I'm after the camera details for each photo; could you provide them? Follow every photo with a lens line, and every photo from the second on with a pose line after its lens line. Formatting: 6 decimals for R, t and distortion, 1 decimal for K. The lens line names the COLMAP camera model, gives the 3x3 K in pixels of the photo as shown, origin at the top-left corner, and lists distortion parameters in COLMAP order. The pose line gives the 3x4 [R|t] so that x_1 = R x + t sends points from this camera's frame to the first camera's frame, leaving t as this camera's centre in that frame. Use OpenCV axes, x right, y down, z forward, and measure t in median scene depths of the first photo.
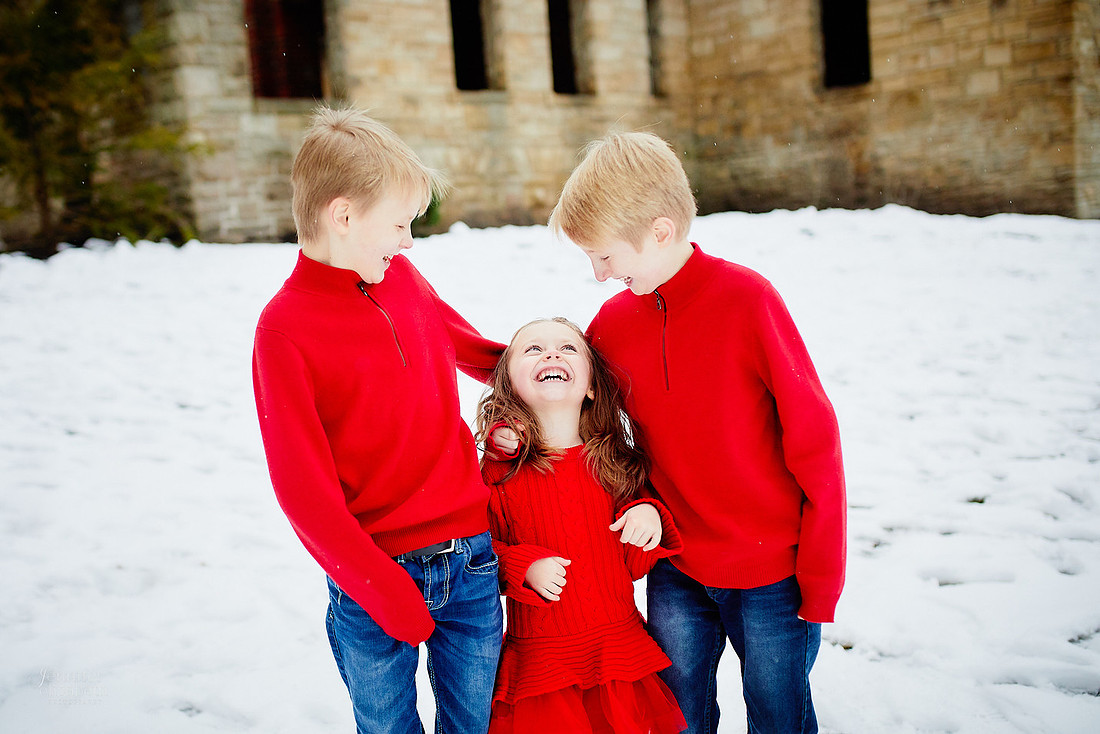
lens RADIAL K [[1141.0, 0, 454.8], [0, 1141.0, 418.8], [0, 0, 1]] dist [-0.058216, 0.000000]
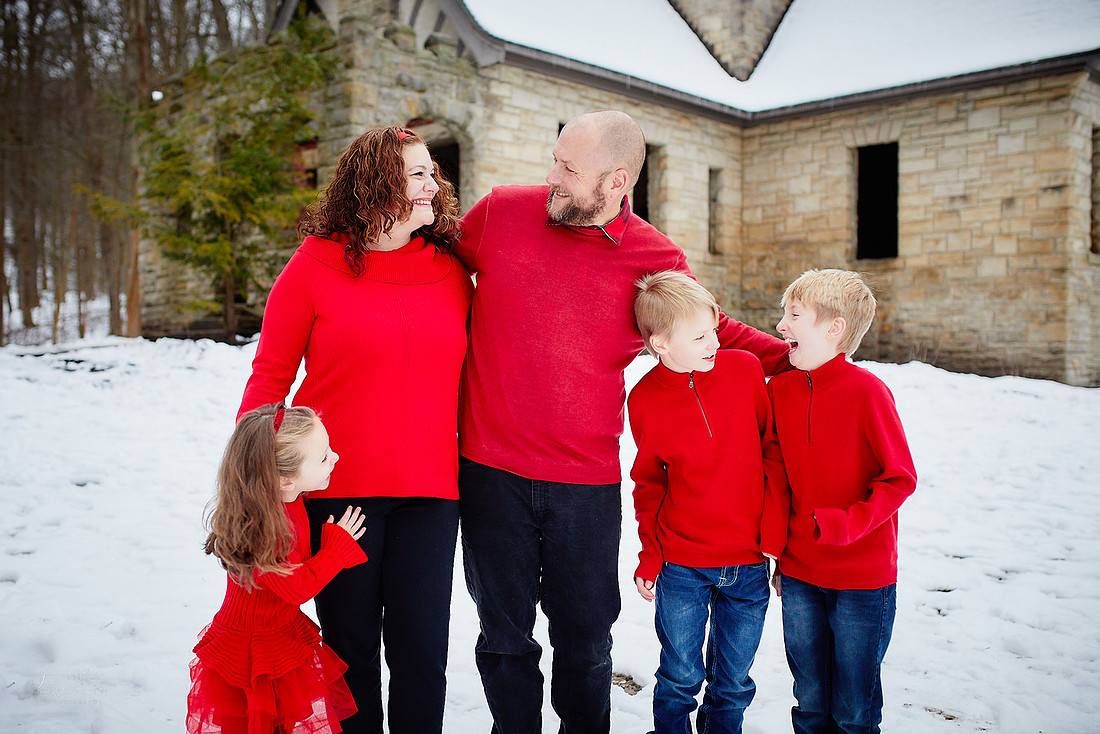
lens RADIAL K [[1141.0, 0, 483.1], [0, 1141.0, 414.2], [0, 0, 1]] dist [-0.058216, 0.000000]
pose [[0.994893, 0.080397, 0.061019, -0.128515], [-0.073056, 0.990763, -0.114245, 0.034447], [-0.069640, 0.109203, 0.991577, -0.141270]]
